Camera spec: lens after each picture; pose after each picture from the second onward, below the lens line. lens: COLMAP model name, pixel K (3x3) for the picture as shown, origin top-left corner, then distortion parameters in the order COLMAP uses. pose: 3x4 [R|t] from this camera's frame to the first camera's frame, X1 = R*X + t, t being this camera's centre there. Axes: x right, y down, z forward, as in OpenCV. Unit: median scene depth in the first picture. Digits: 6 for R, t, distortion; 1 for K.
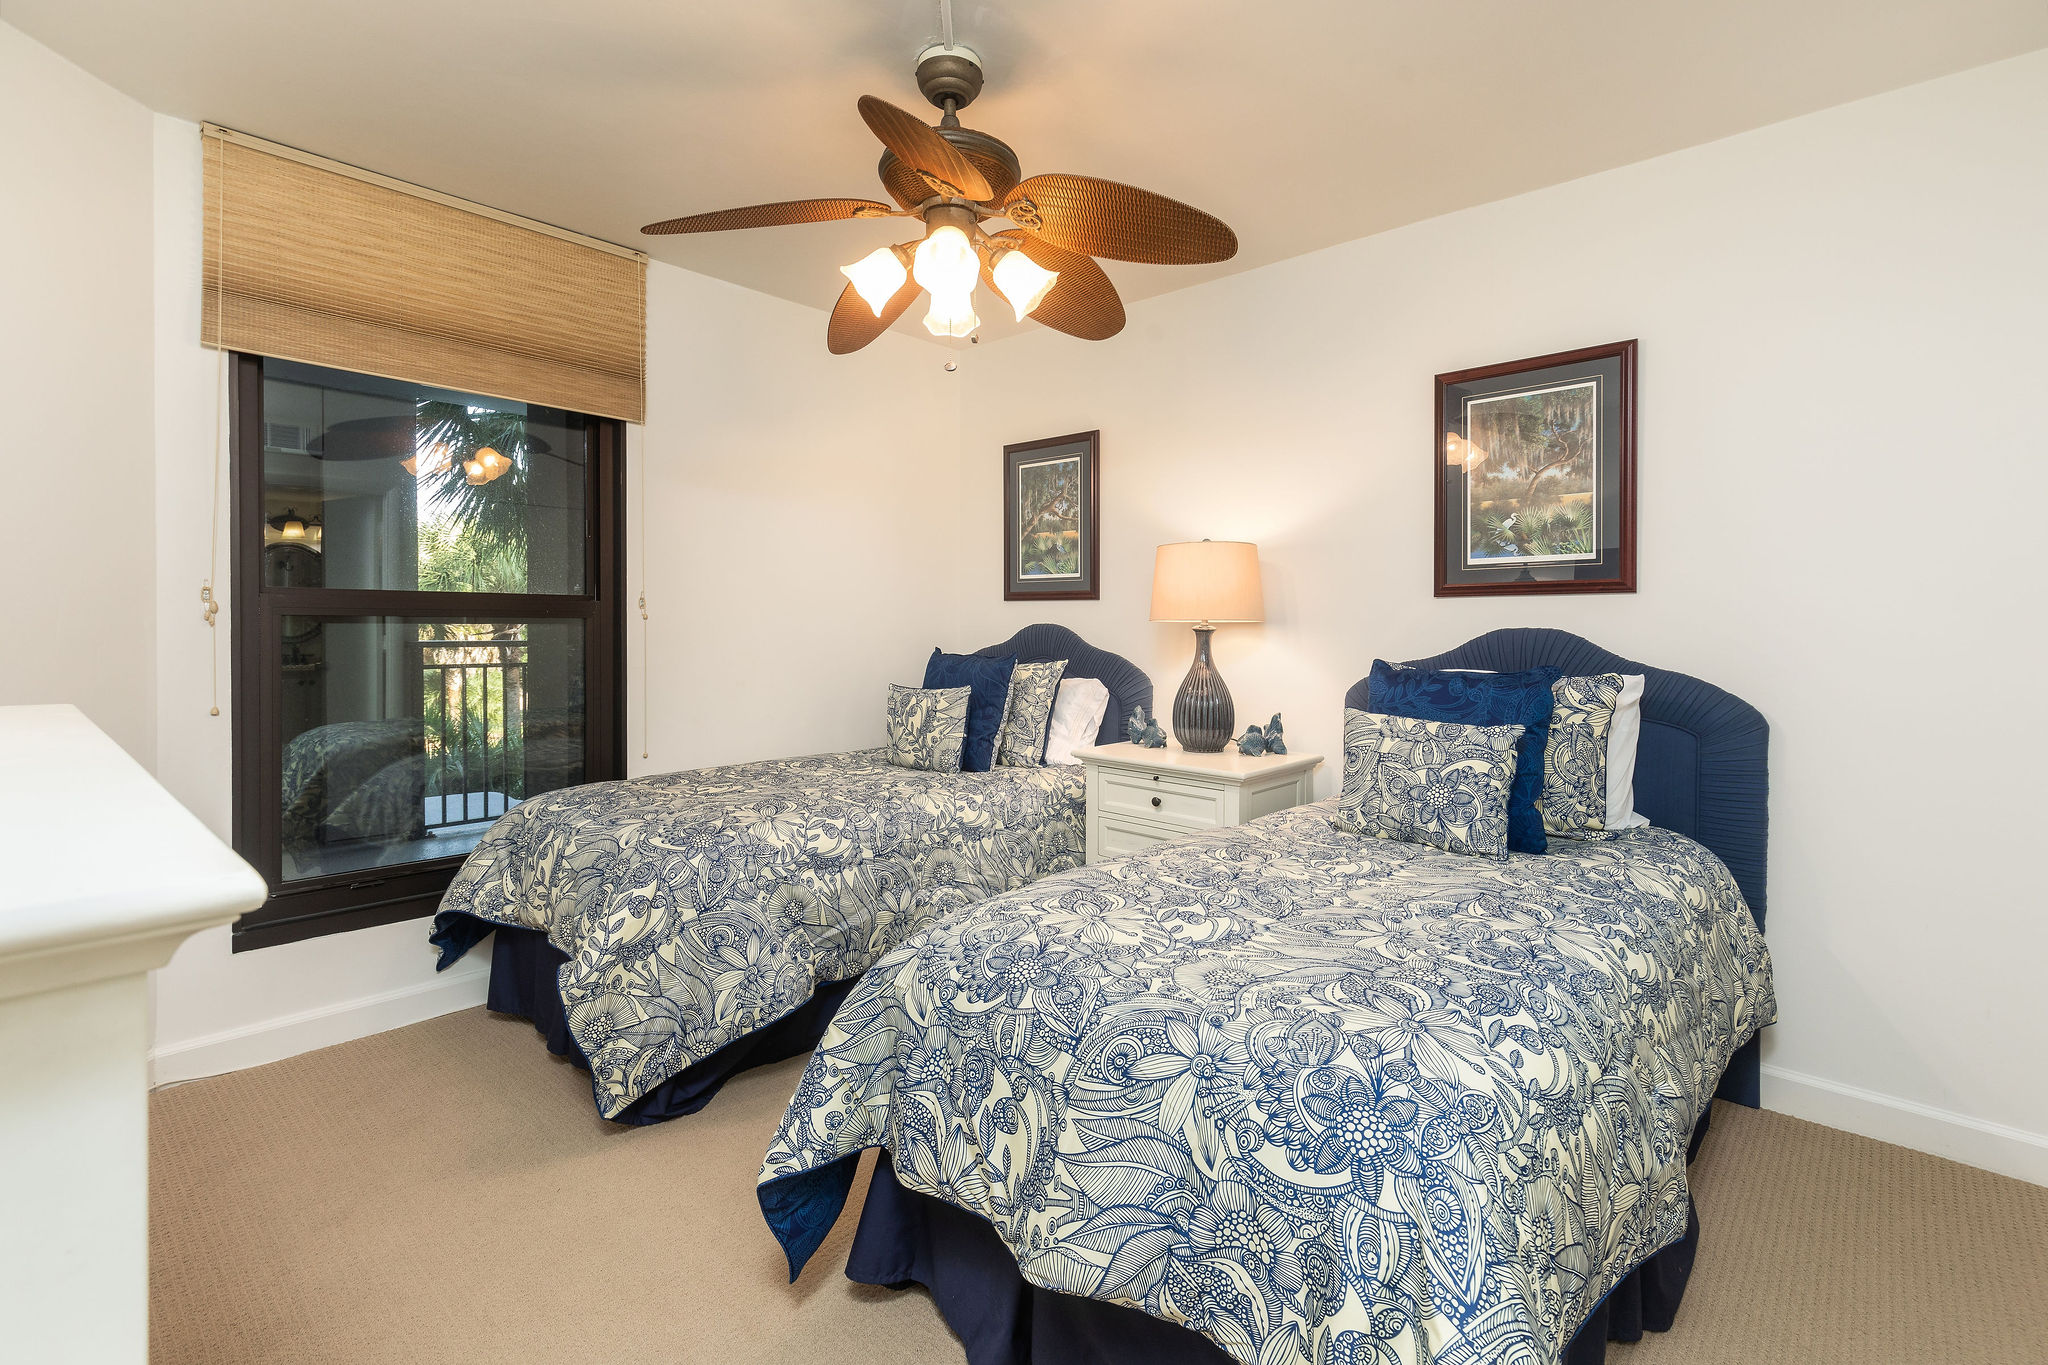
lens RADIAL K [[945.5, 0, 1028.3], [0, 945.5, 638.8], [0, 0, 1]] dist [0.000842, 0.000047]
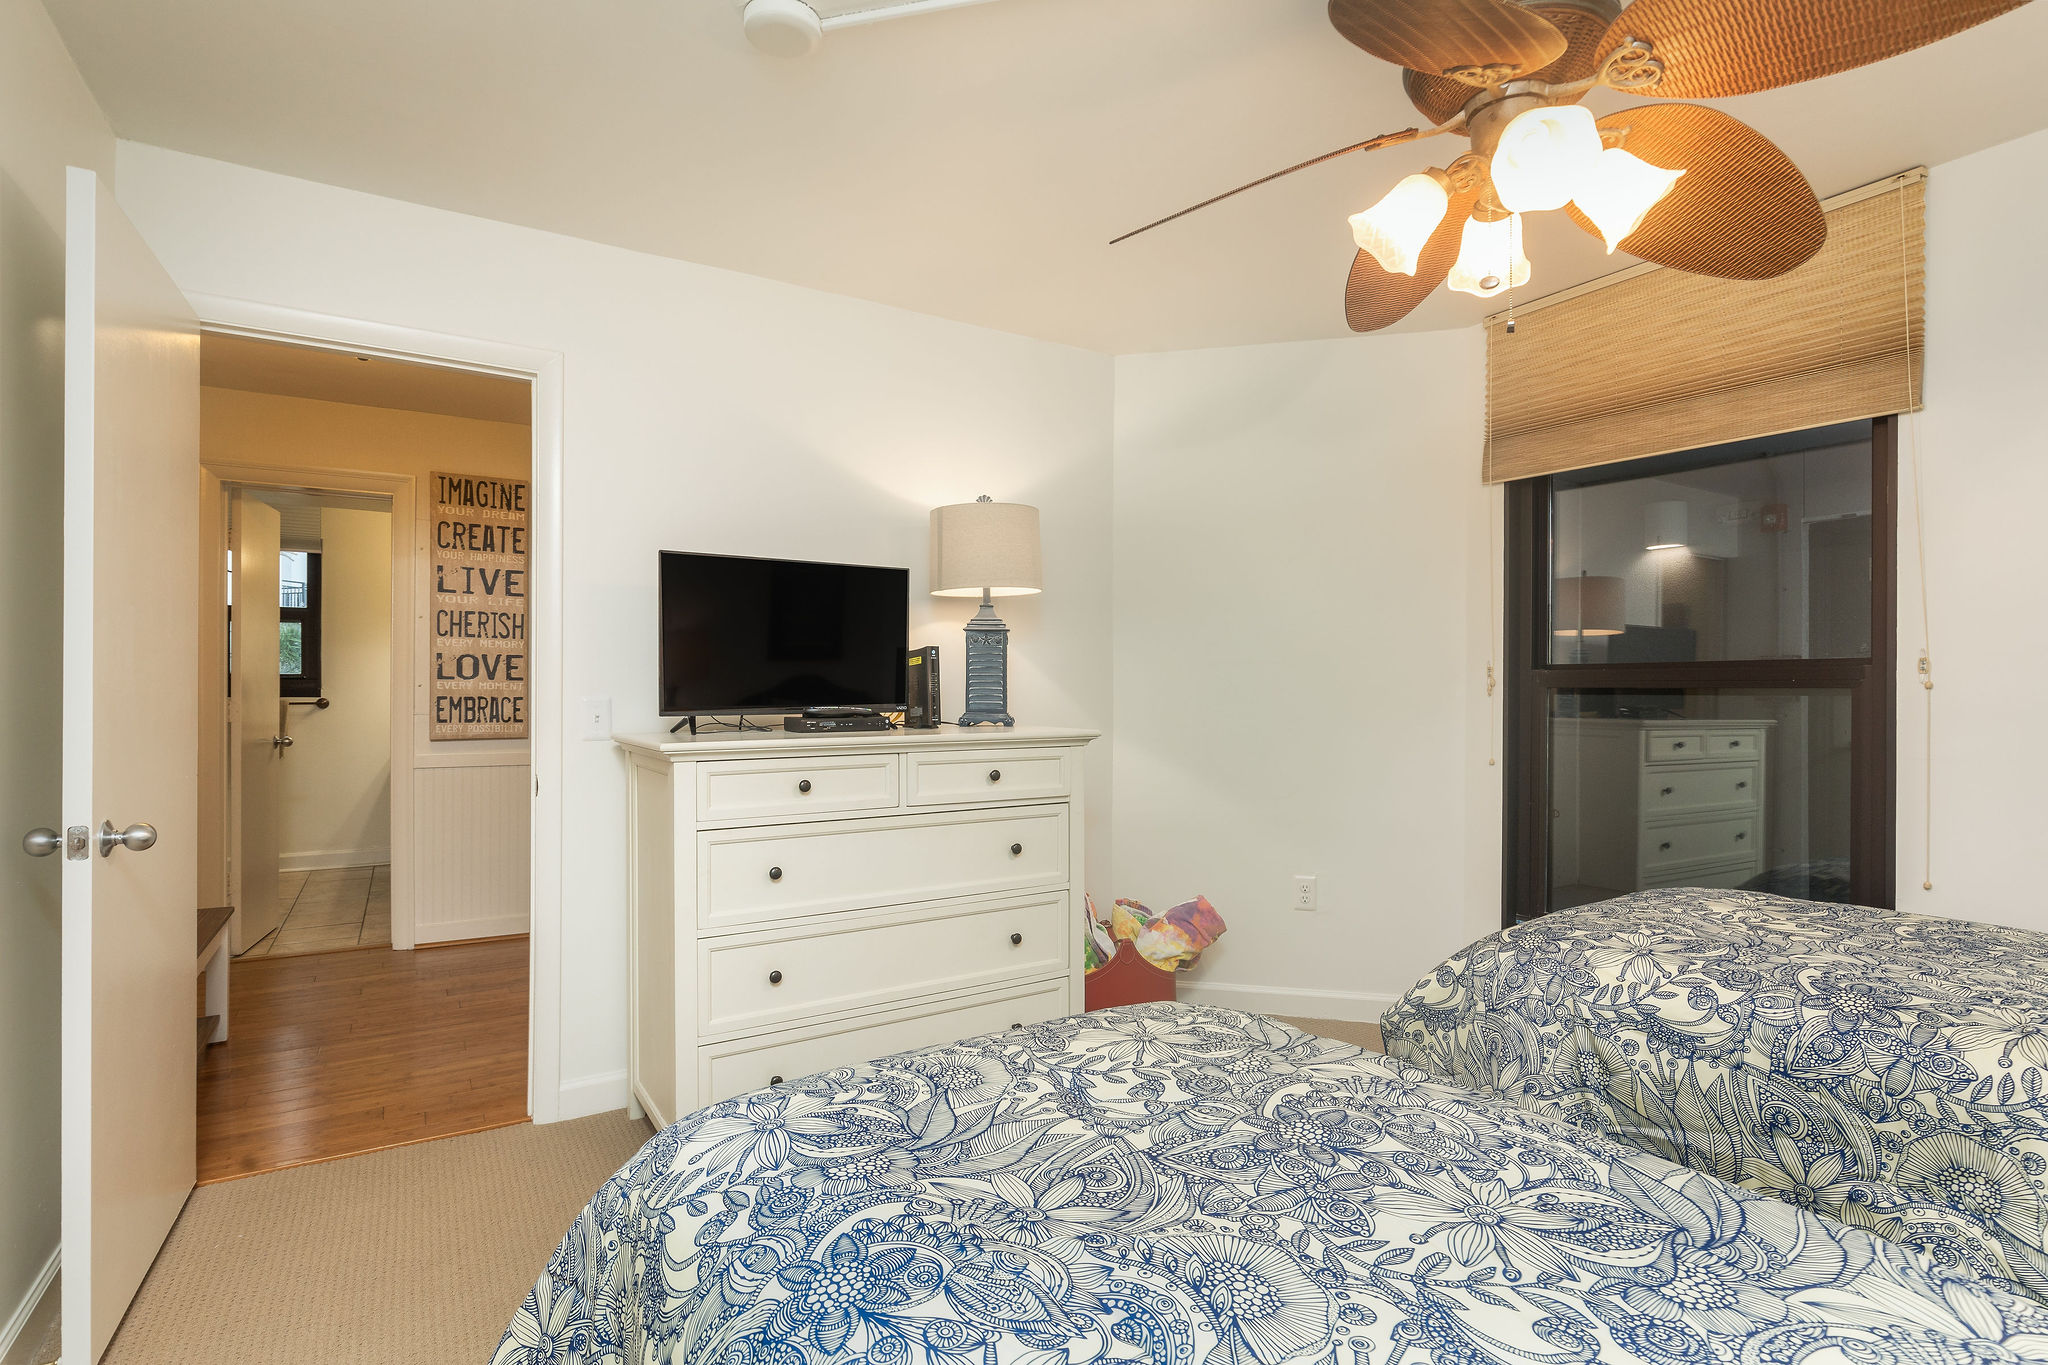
lens RADIAL K [[1003.4, 0, 1025.7], [0, 1003.4, 684.1], [0, 0, 1]] dist [0.001781, 0.000317]
pose [[-0.276721, -0.010131, -0.960897, 0.649580], [-0.016859, 0.999842, -0.005687, -0.011171], [0.960803, 0.014626, -0.276848, 0.760823]]
